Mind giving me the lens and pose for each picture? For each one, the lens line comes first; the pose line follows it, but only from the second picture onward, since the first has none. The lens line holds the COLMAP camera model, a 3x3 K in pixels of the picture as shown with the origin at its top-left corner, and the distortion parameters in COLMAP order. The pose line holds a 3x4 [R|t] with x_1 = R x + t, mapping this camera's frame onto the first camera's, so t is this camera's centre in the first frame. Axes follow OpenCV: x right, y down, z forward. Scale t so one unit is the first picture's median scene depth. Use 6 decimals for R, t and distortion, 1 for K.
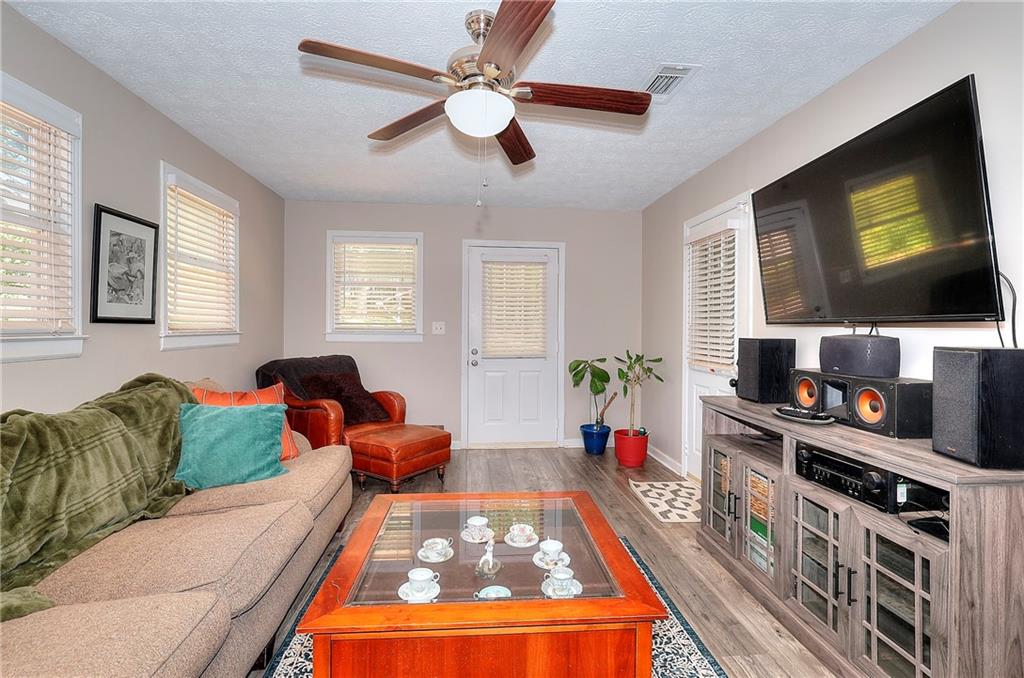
lens RADIAL K [[476.7, 0, 513.6], [0, 476.7, 330.7], [0, 0, 1]] dist [-0.000711, -0.000016]
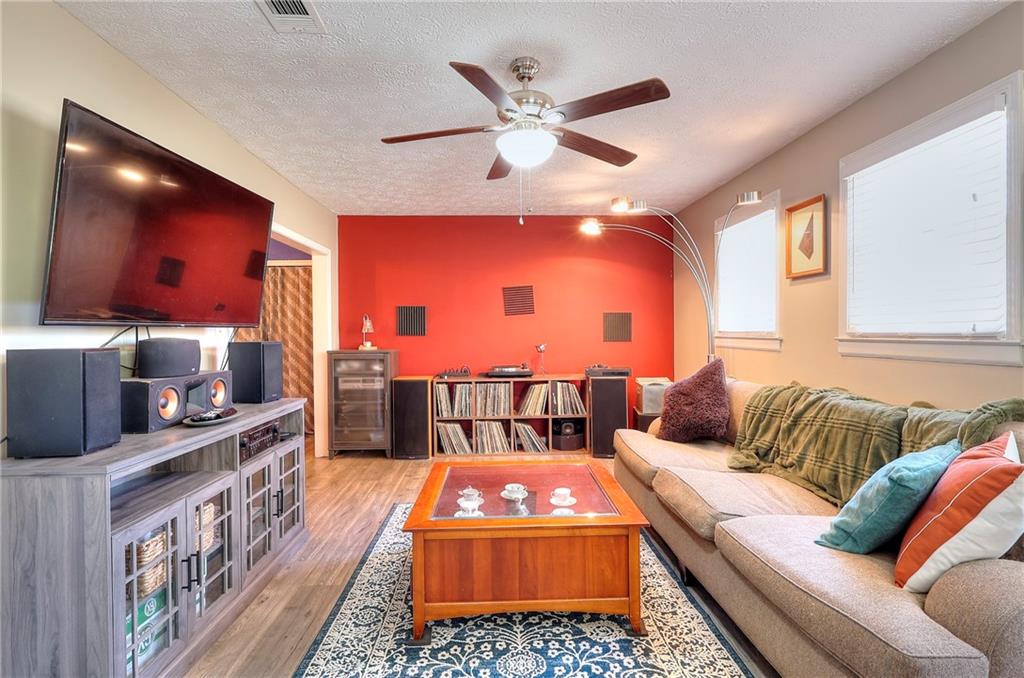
lens RADIAL K [[476.7, 0, 509.6], [0, 476.7, 334.1], [0, 0, 1]] dist [-0.000711, -0.000016]
pose [[-0.998013, 0.007913, 0.062511, -0.095411], [0.008222, 0.999955, 0.004687, -0.006614], [-0.062471, 0.005192, -0.998033, 1.857894]]
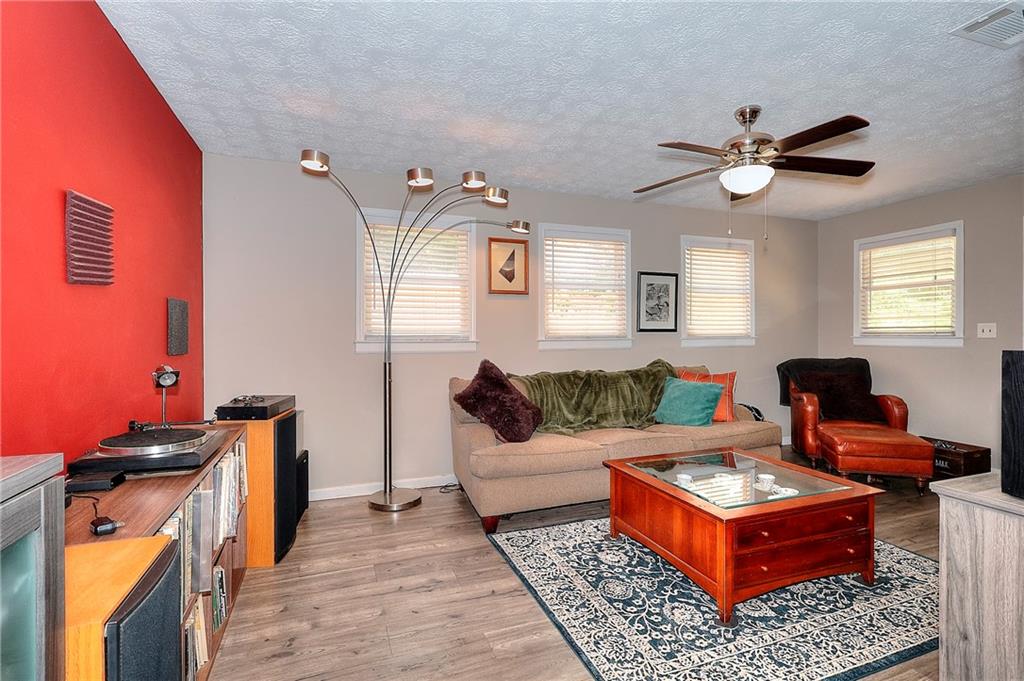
lens RADIAL K [[488.8, 0, 512.5], [0, 488.8, 338.8], [0, 0, 1]] dist [-0.000454, 0.000054]
pose [[0.257506, -0.000498, -0.966276, 0.967929], [0.004898, 0.999988, 0.000789, 0.008200], [0.966264, -0.004936, 0.257506, -0.029067]]
